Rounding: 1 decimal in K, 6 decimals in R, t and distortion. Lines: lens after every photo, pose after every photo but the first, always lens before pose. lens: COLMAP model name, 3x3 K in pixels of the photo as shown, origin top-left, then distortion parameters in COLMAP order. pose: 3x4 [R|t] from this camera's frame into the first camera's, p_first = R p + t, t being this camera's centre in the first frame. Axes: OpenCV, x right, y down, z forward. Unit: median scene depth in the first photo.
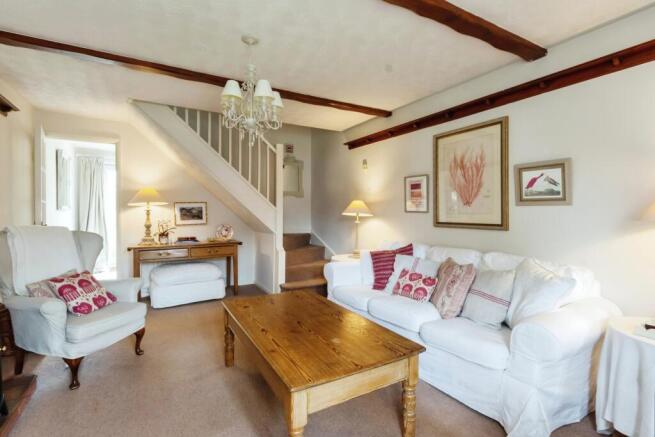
lens RADIAL K [[310.5, 0, 326.3], [0, 310.5, 214.0], [0, 0, 1]] dist [-0.002054, -0.000412]
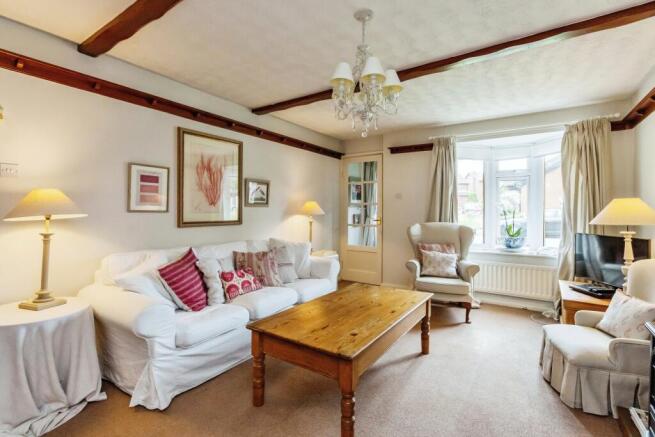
lens RADIAL K [[310.5, 0, 326.5], [0, 310.5, 215.8], [0, 0, 1]] dist [-0.002054, -0.000412]
pose [[-0.448523, -0.005444, 0.893755, -0.708522], [0.019637, 0.999680, 0.015943, 0.001010], [-0.893556, 0.024701, -0.448272, 1.098546]]
